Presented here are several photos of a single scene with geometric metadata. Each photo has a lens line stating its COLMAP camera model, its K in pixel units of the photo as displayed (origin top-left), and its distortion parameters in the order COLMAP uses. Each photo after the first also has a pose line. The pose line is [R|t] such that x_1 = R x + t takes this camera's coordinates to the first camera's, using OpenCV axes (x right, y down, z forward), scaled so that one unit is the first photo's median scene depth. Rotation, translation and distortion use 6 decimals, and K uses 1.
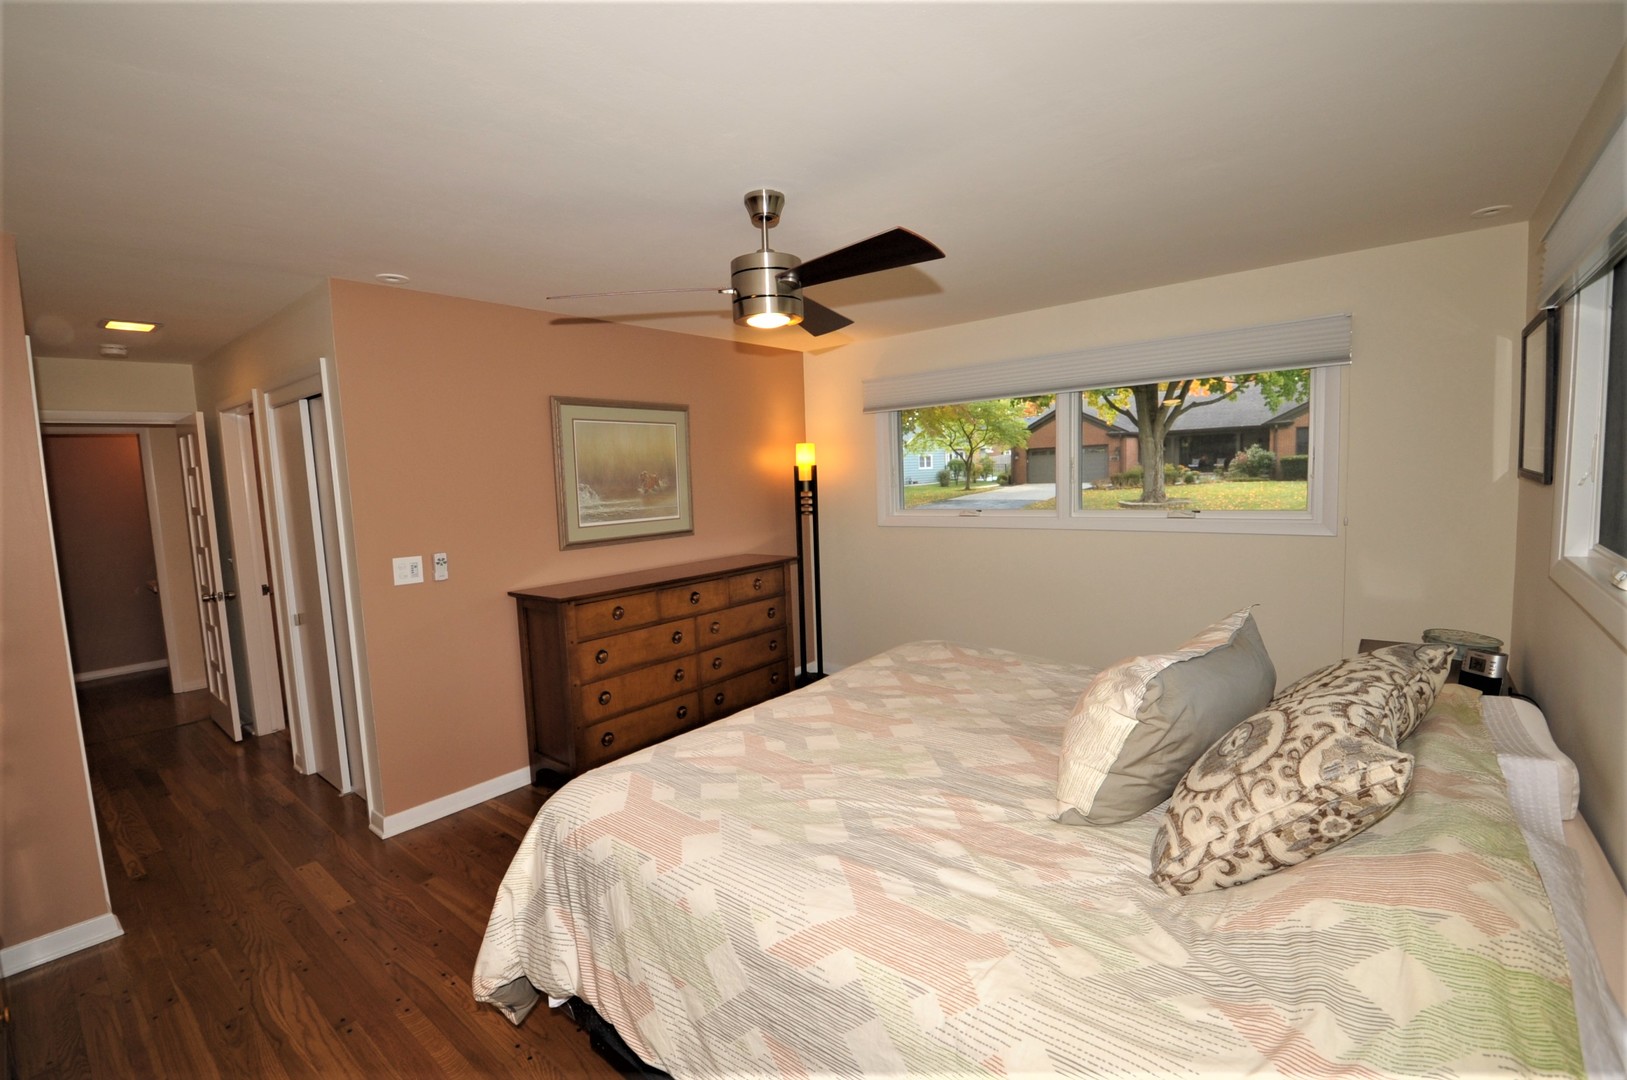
lens RADIAL K [[721.9, 0, 802.1], [0, 721.9, 541.0], [0, 0, 1]] dist [0.003015, -0.002513]
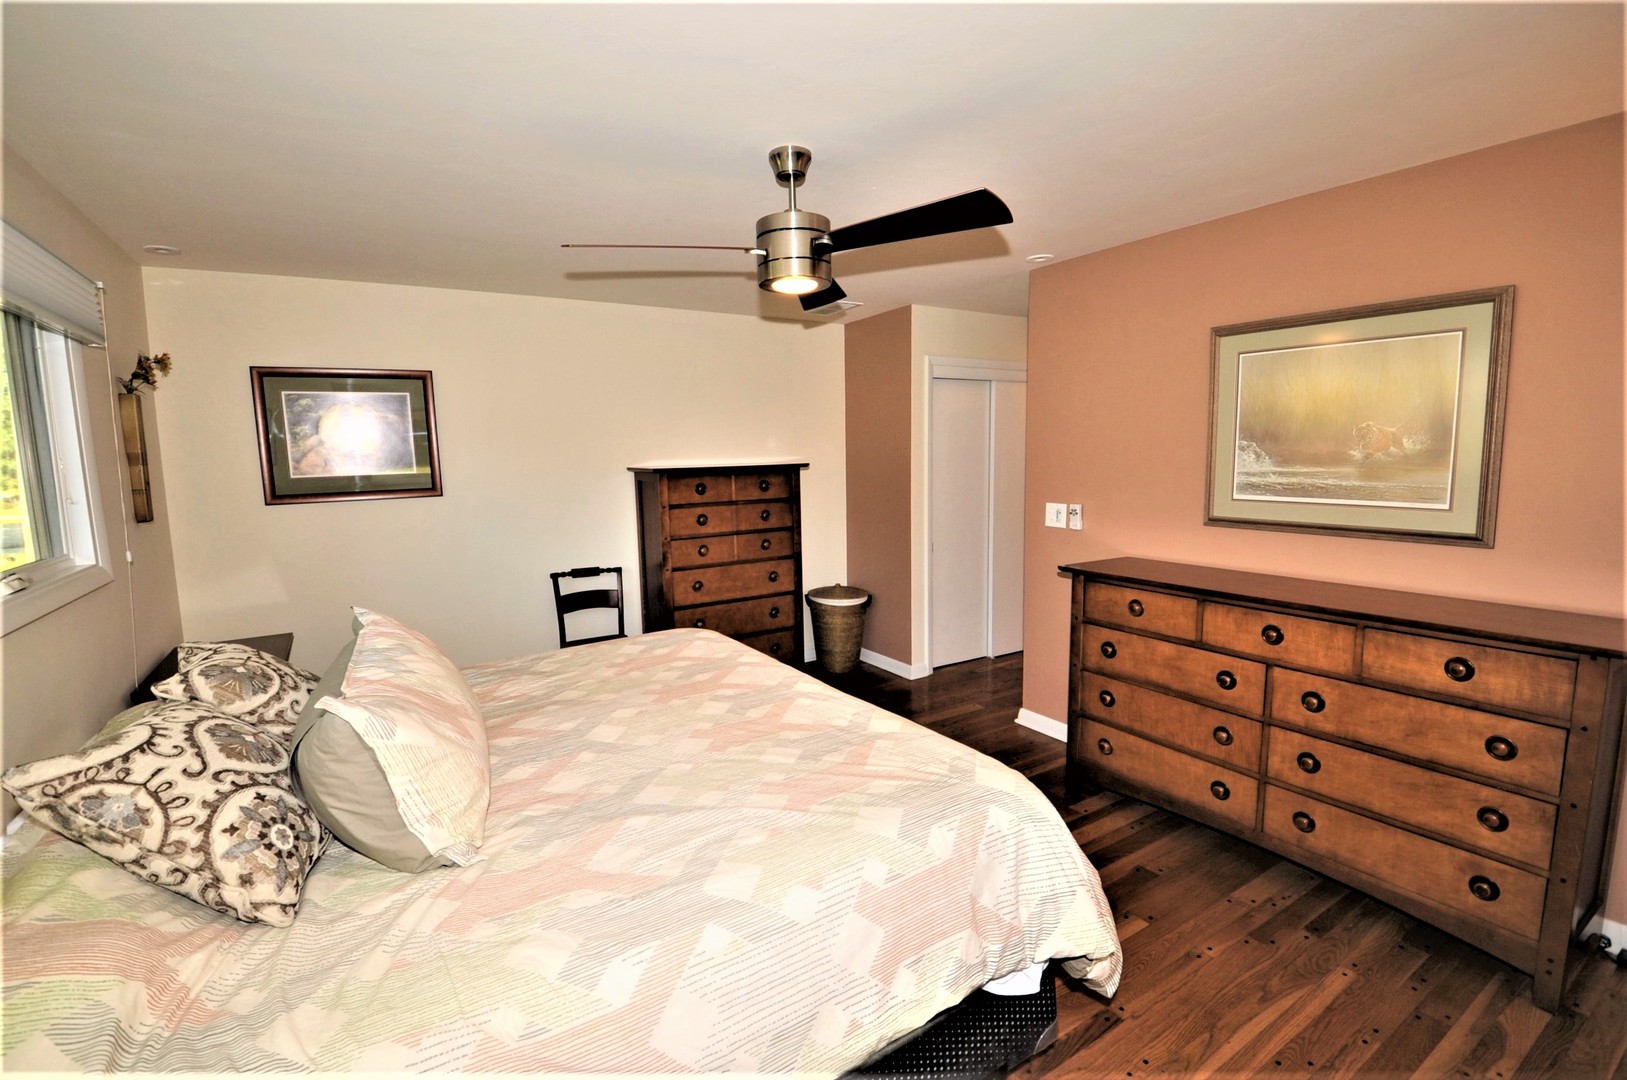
lens RADIAL K [[721.9, 0, 802.7], [0, 721.9, 536.9], [0, 0, 1]] dist [0.003015, -0.002513]
pose [[-0.312554, 0.155489, -0.937088, 0.538532], [-0.059665, 0.981350, 0.182734, -0.090974], [0.948024, 0.113026, -0.297448, 0.802437]]
